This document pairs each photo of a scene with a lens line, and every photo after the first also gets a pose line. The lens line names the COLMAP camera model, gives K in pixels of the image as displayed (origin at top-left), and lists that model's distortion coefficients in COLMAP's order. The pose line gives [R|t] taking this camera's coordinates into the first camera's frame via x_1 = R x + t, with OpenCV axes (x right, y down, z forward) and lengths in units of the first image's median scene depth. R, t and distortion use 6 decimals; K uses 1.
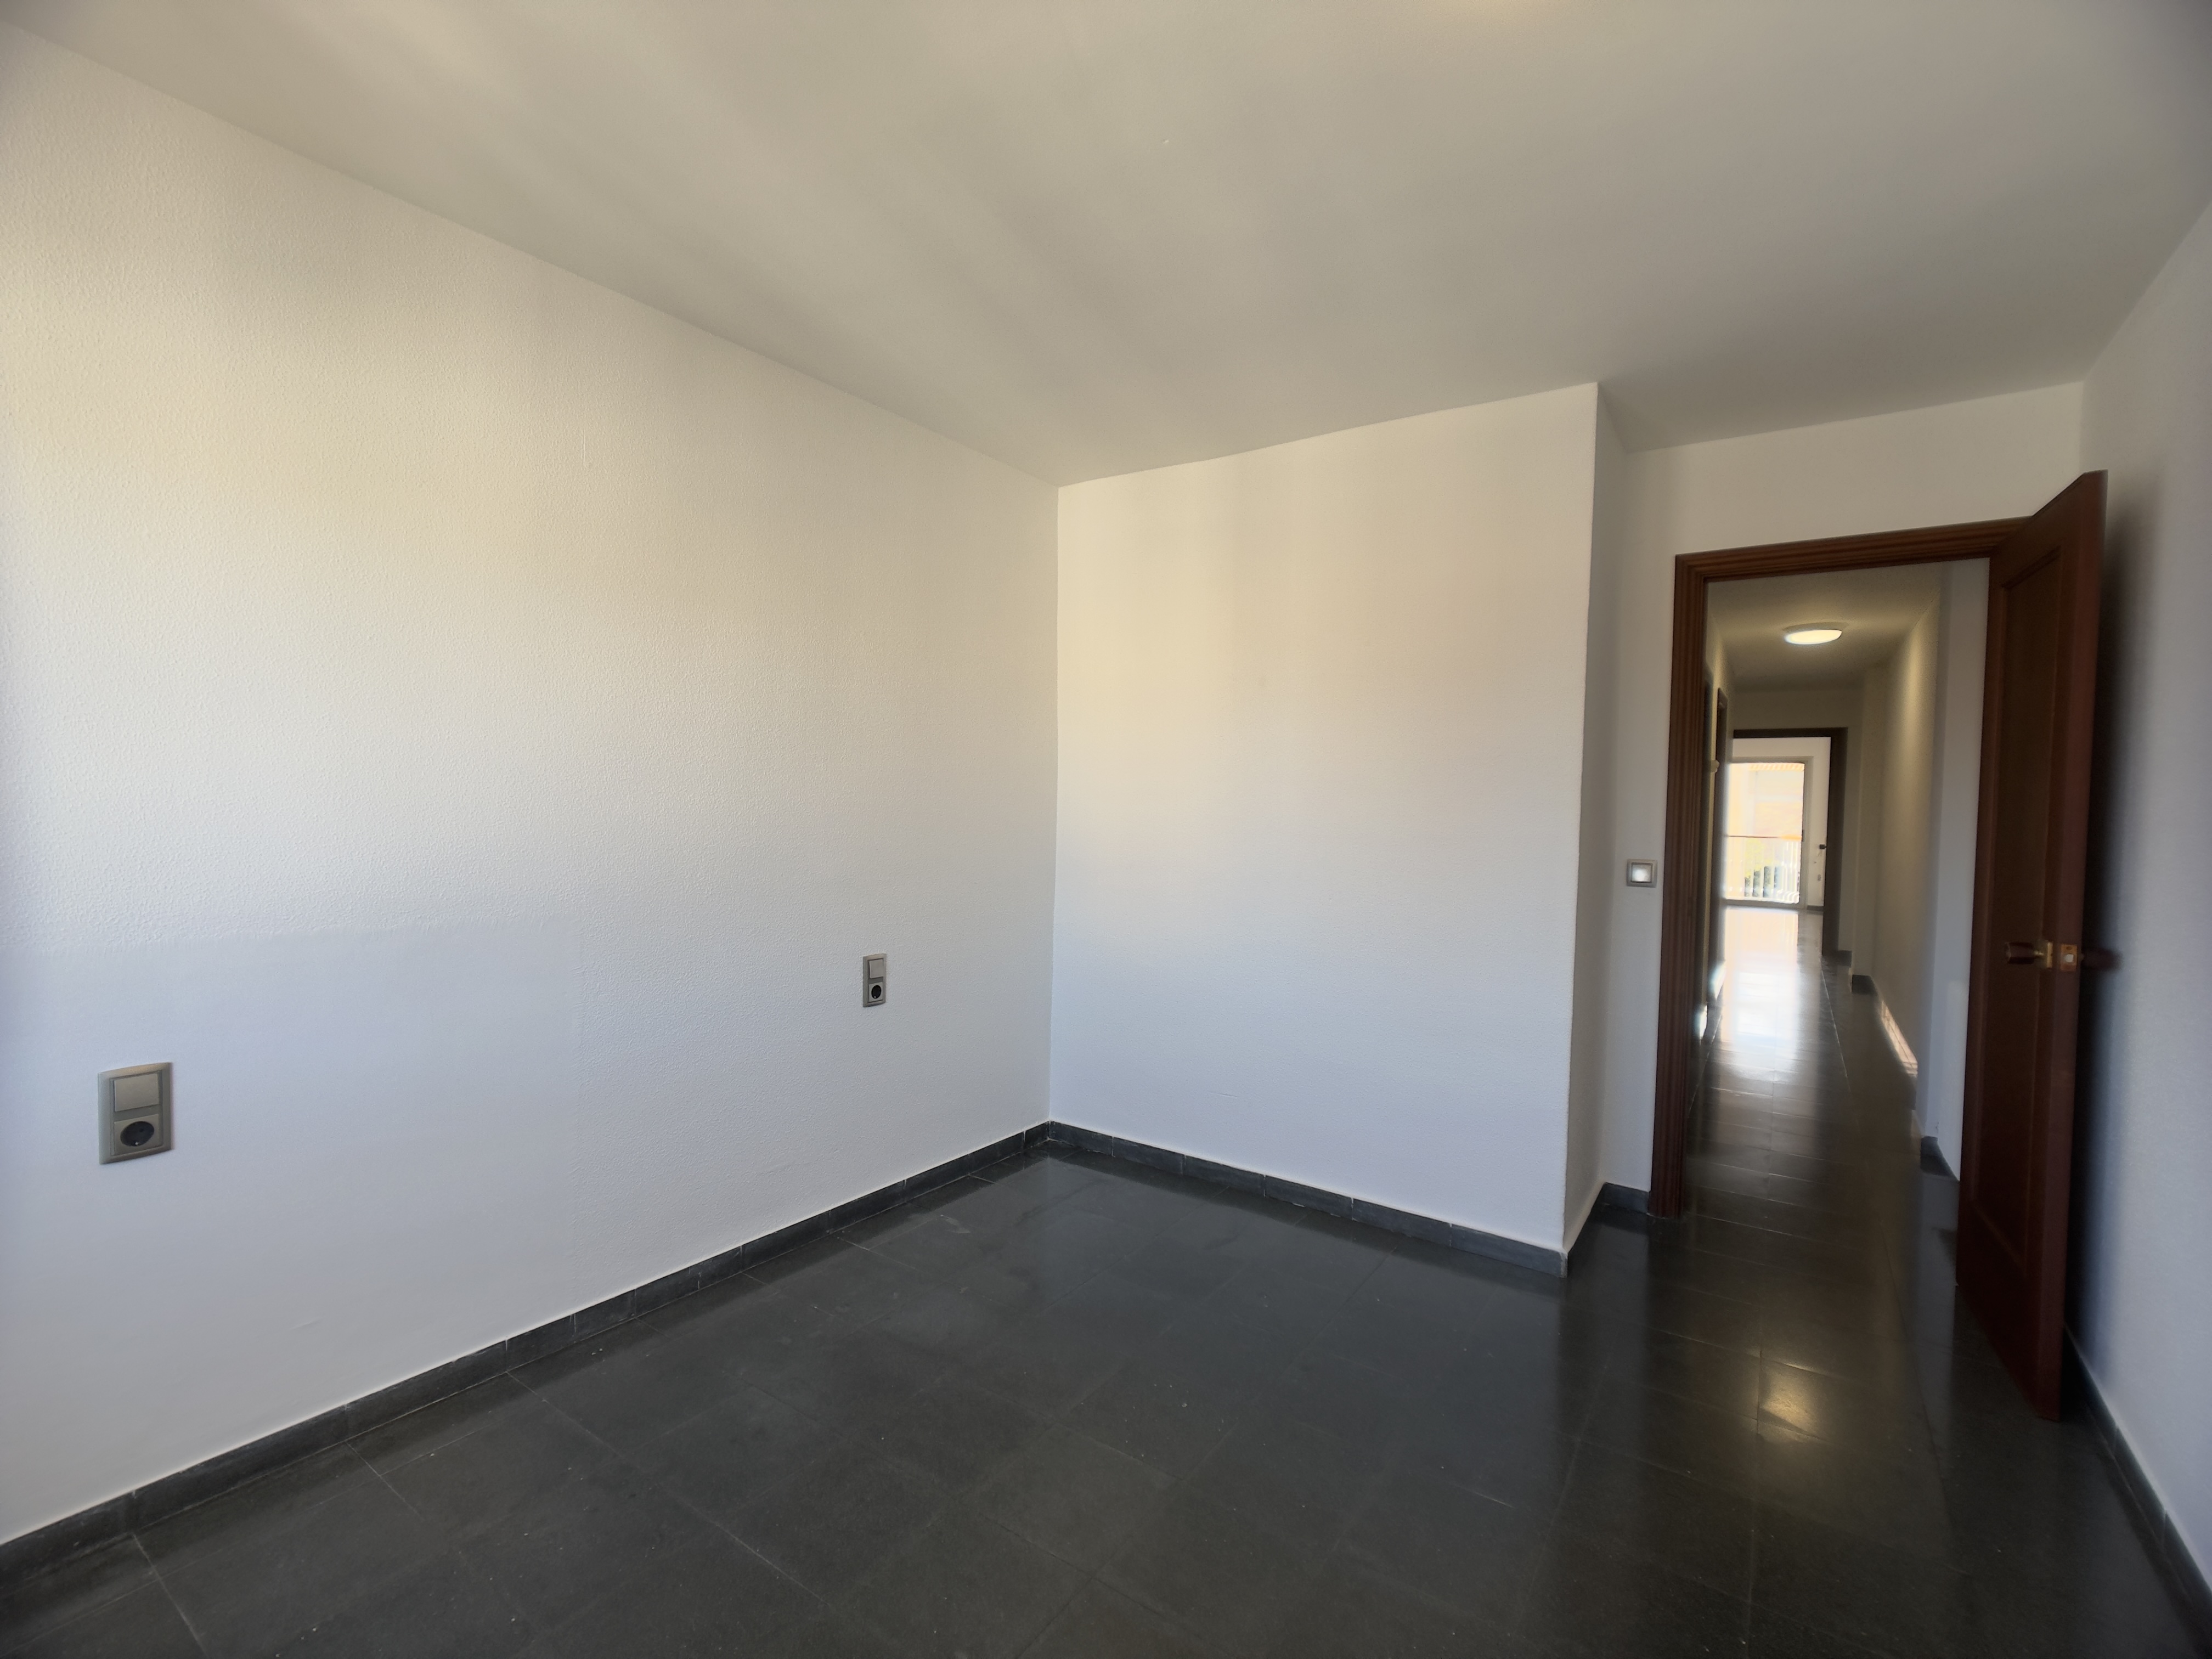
lens RADIAL K [[999.0, 0, 1091.0], [0, 999.0, 830.5], [0, 0, 1]] dist [-0.000578, -0.000237]
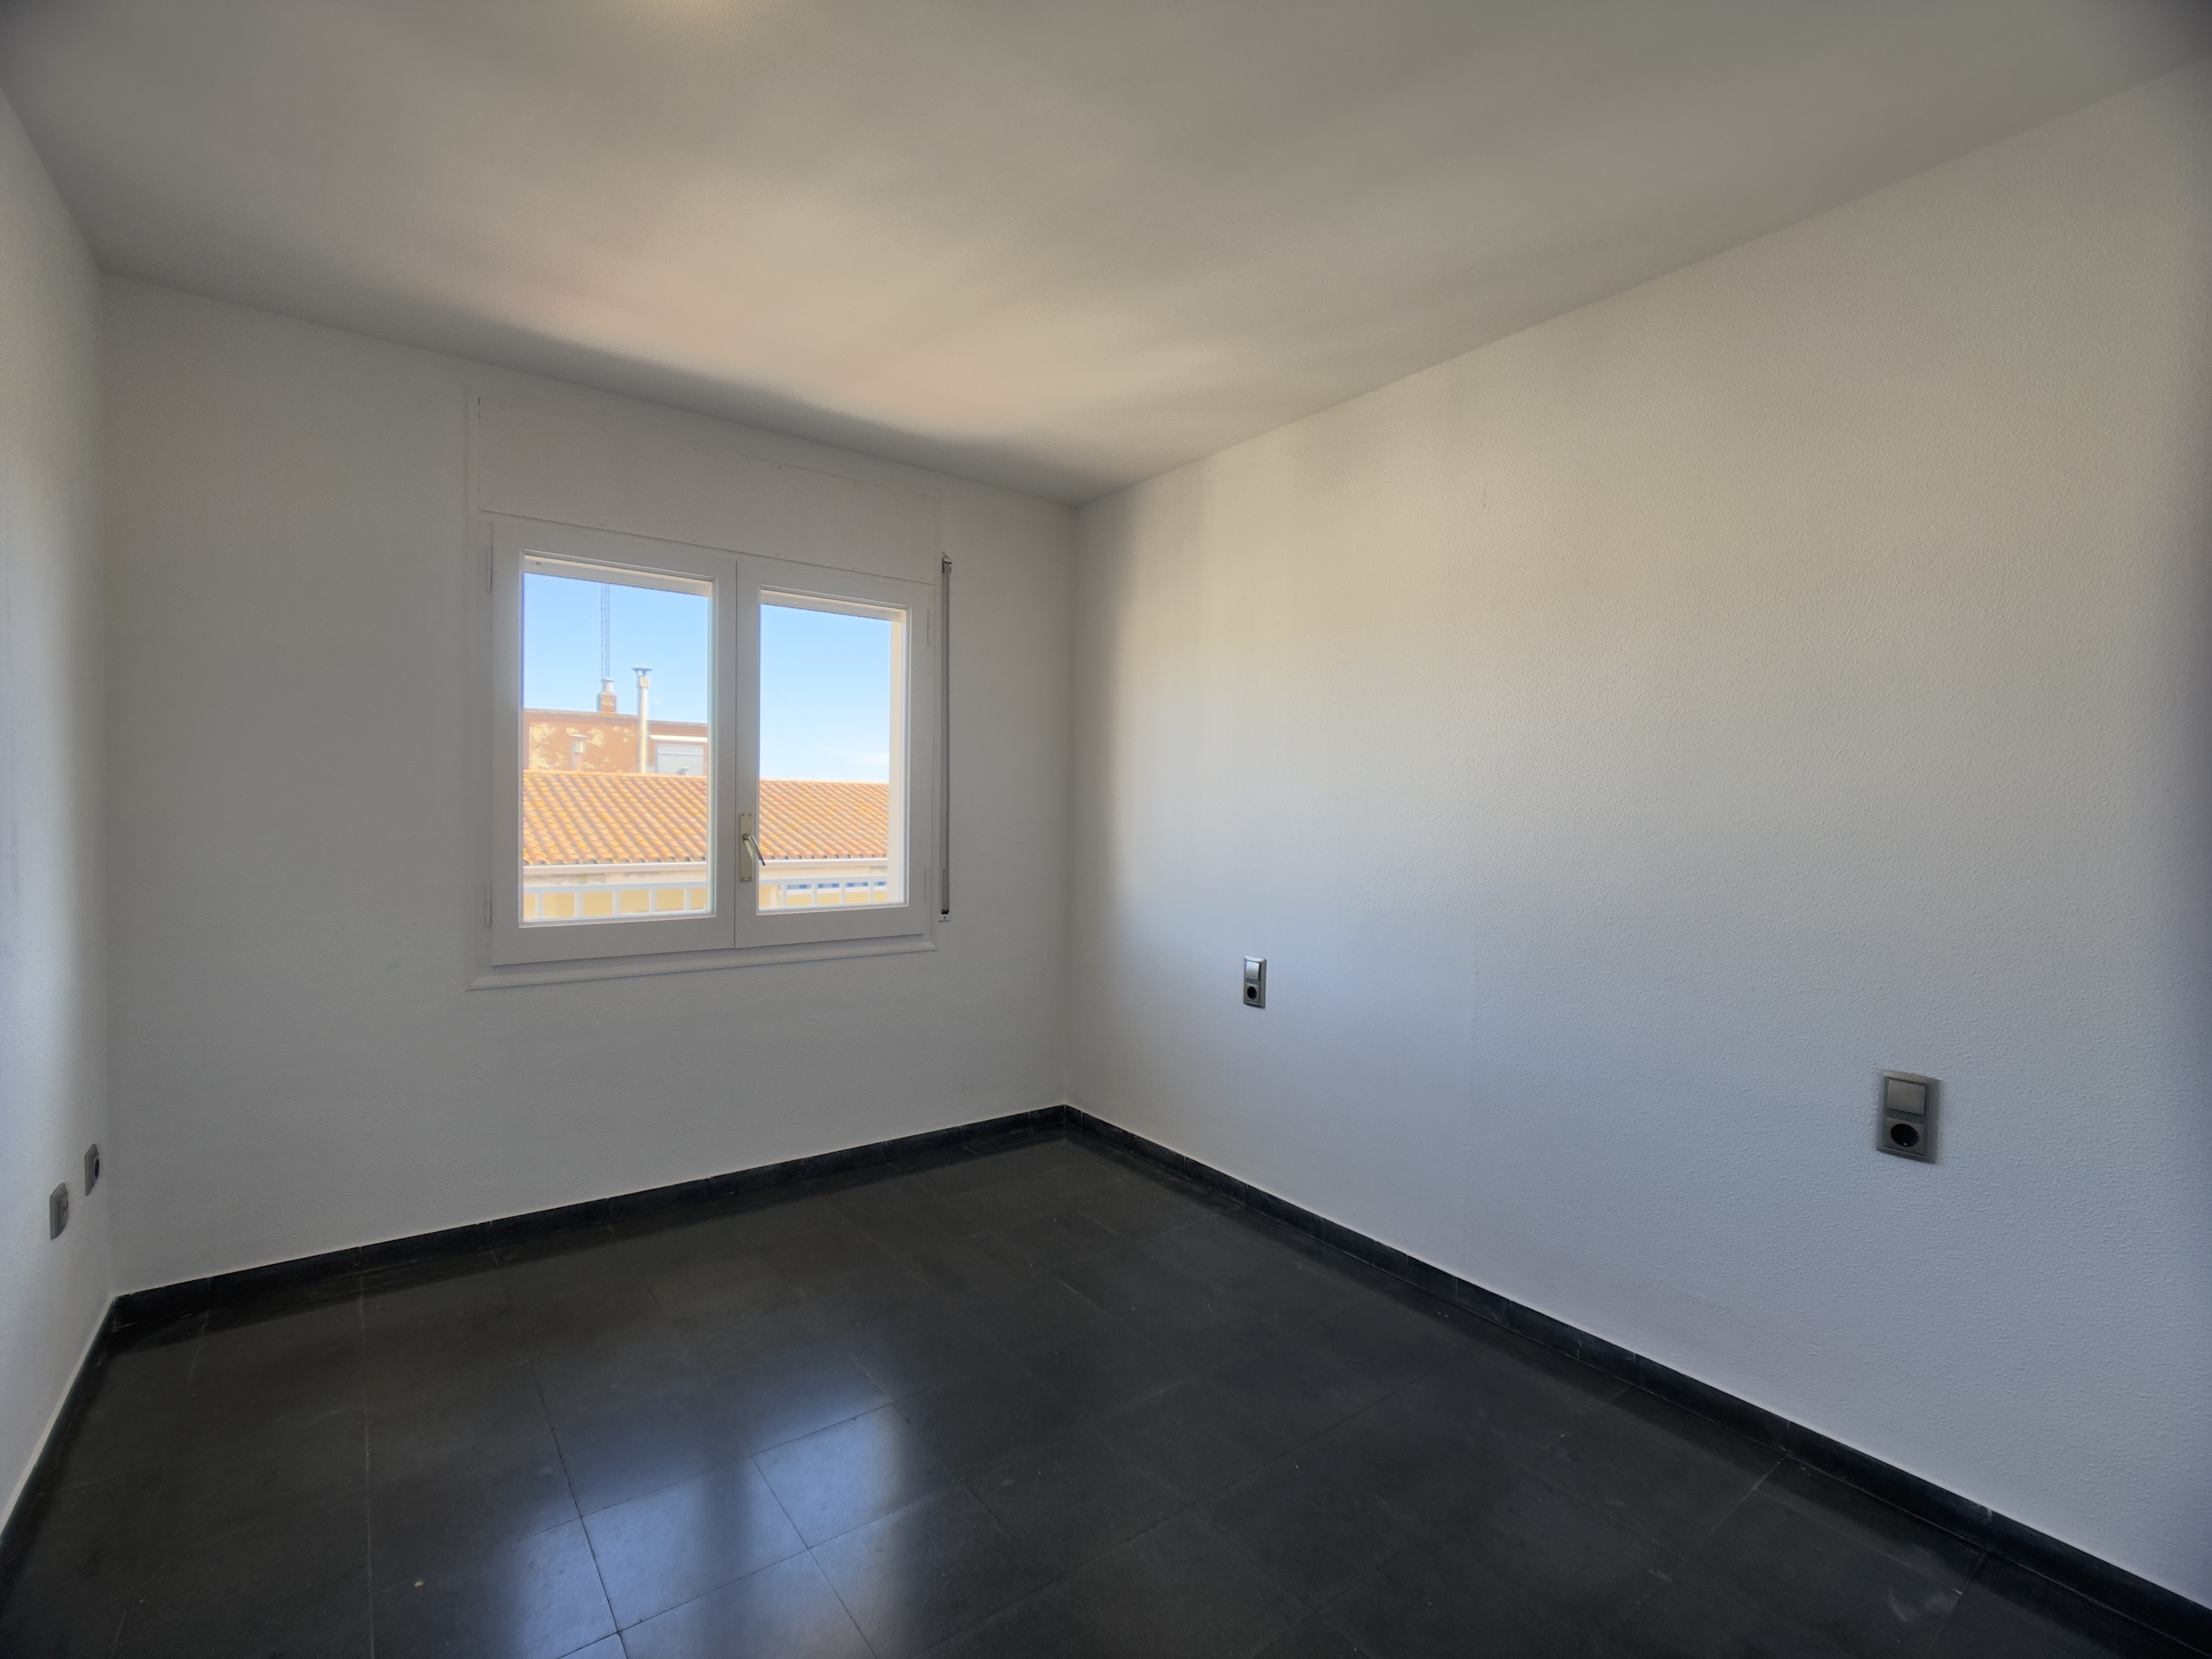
lens RADIAL K [[999.0, 0, 1091.0], [0, 999.0, 830.5], [0, 0, 1]] dist [-0.000578, -0.000237]
pose [[-0.307042, 0.007670, -0.951665, 0.538141], [-0.044934, 0.998735, 0.022547, -0.016715], [0.950635, 0.049685, -0.306309, 0.750172]]
